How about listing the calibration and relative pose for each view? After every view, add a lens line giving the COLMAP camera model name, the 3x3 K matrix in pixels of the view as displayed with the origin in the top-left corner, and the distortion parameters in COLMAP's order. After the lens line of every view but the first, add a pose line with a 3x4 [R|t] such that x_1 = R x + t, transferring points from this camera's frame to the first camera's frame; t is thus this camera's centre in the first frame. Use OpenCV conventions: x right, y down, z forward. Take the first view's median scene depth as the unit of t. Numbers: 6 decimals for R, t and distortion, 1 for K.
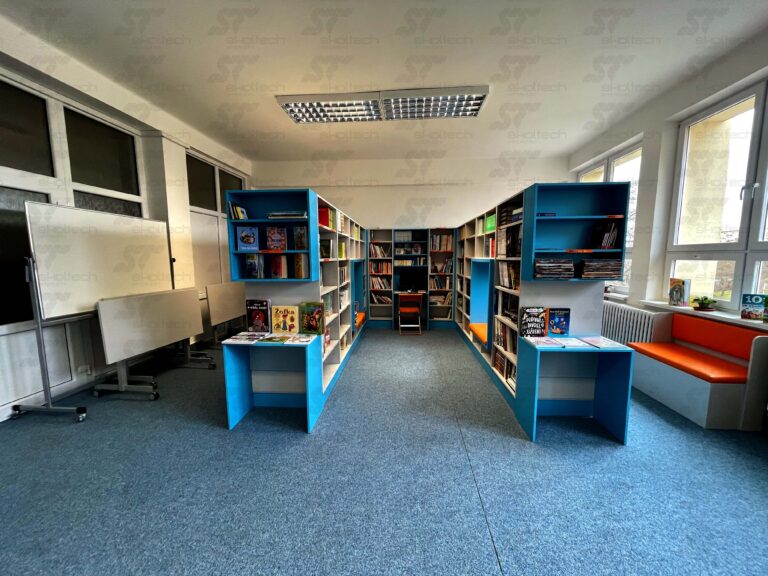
lens RADIAL K [[308.9, 0, 388.0], [0, 308.9, 292.6], [0, 0, 1]] dist [-0.000166, 0.000000]
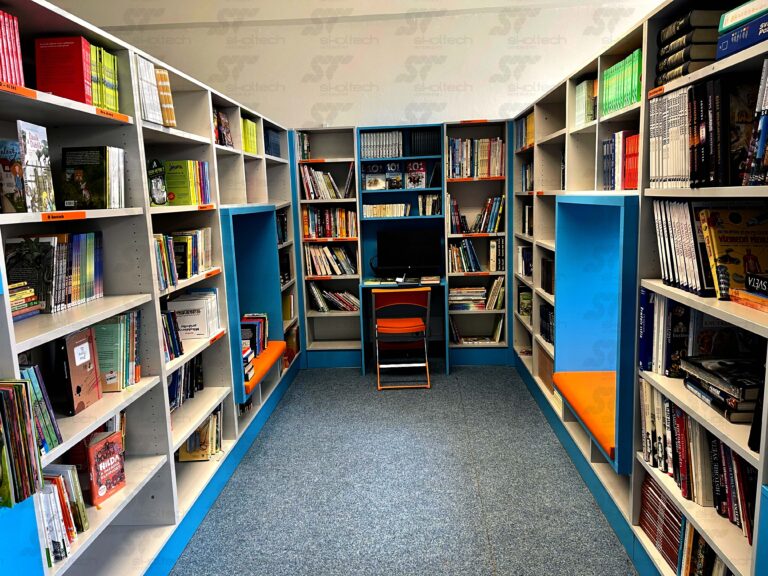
lens RADIAL K [[580.9, 0, 384.0], [0, 580.9, 288.0], [0, 0, 1]] dist [0.029620, -0.001241]
pose [[0.999528, -0.030713, 0.001167, 0.049399], [0.030637, 0.998652, 0.041908, -0.028151], [-0.002452, -0.041853, 0.999121, 0.242164]]
